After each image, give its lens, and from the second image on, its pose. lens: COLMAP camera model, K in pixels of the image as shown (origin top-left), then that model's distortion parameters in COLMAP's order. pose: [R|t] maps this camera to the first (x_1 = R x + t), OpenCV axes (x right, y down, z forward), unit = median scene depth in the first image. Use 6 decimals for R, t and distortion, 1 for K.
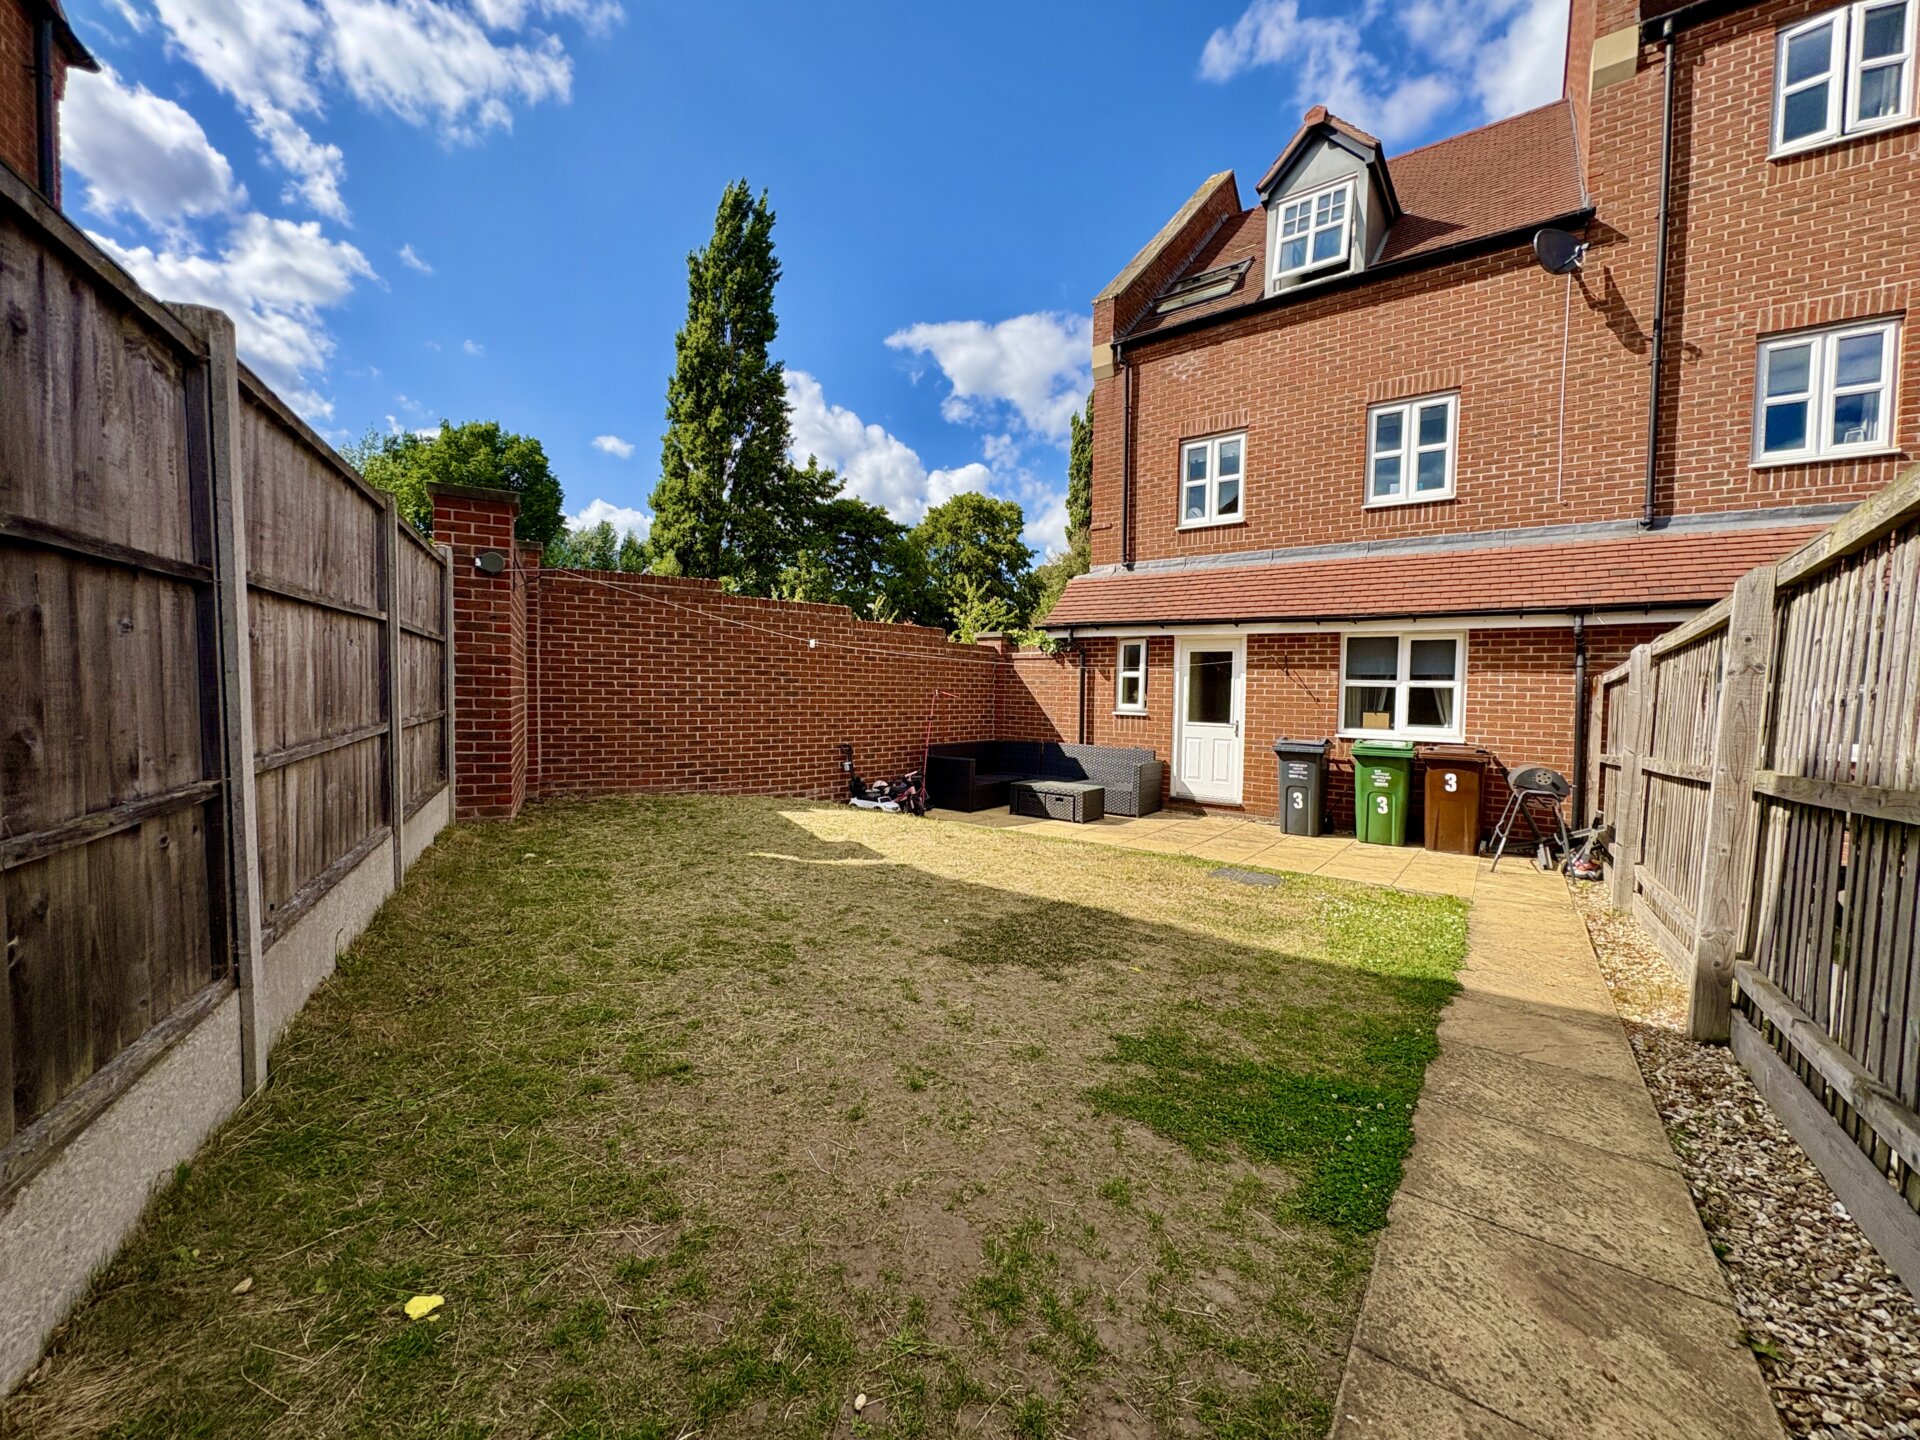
lens RADIAL K [[763.0, 0, 957.9], [0, 763.0, 725.0], [0, 0, 1]] dist [0.000145, -0.000409]
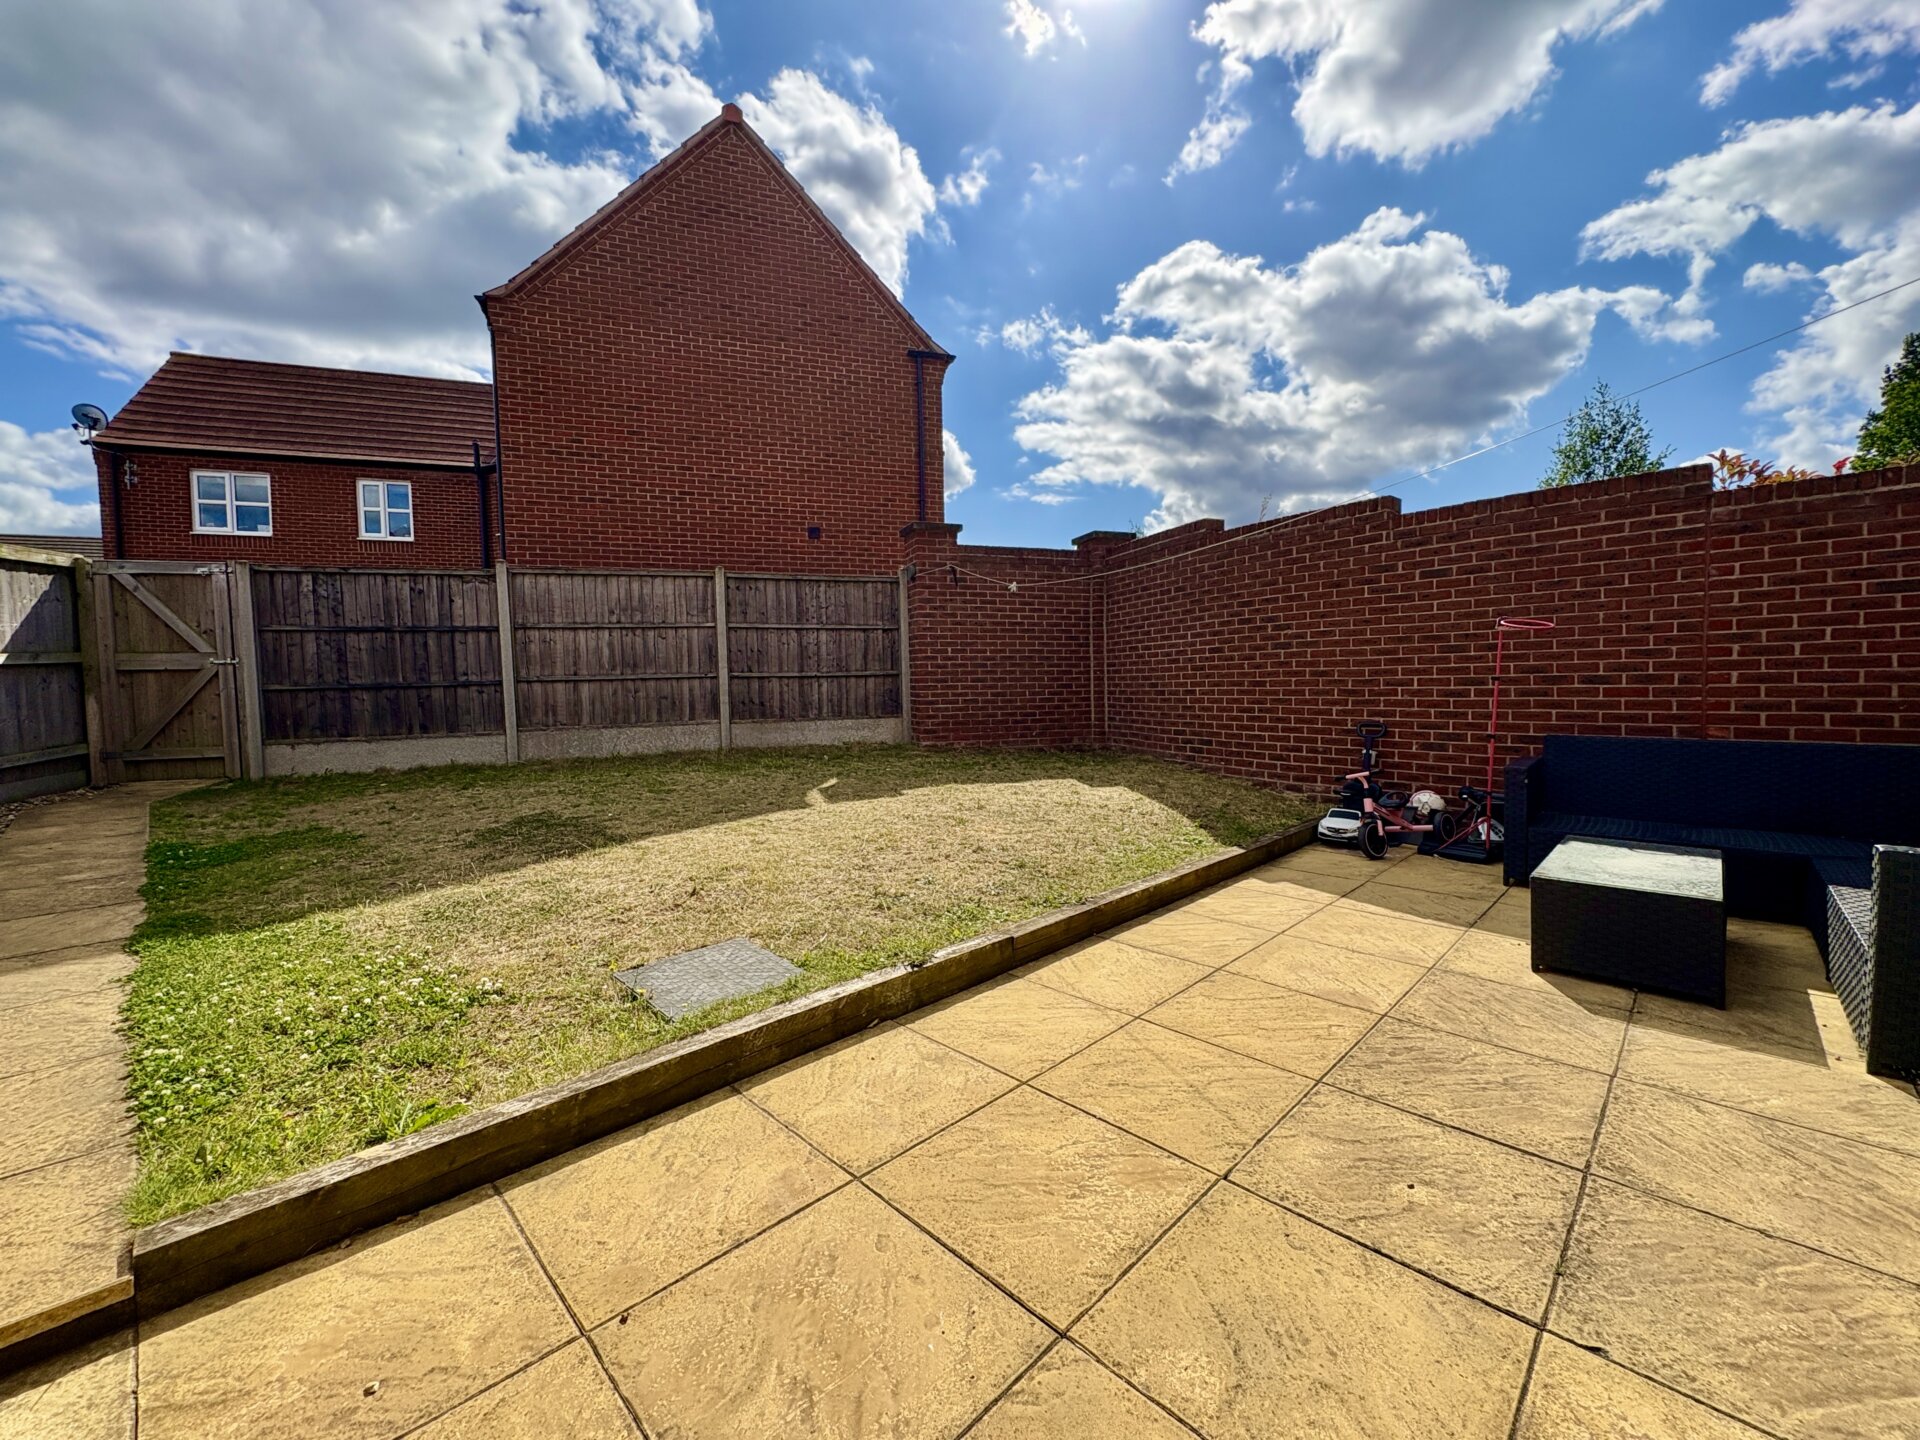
lens RADIAL K [[763.0, 0, 960.8], [0, 763.0, 720.4], [0, 0, 1]] dist [0.000145, -0.000409]
pose [[-0.144013, 0.024567, -0.989271, 0.546311], [-0.035662, 0.998914, 0.029999, 0.019106], [0.988933, 0.039600, -0.142981, 0.818701]]
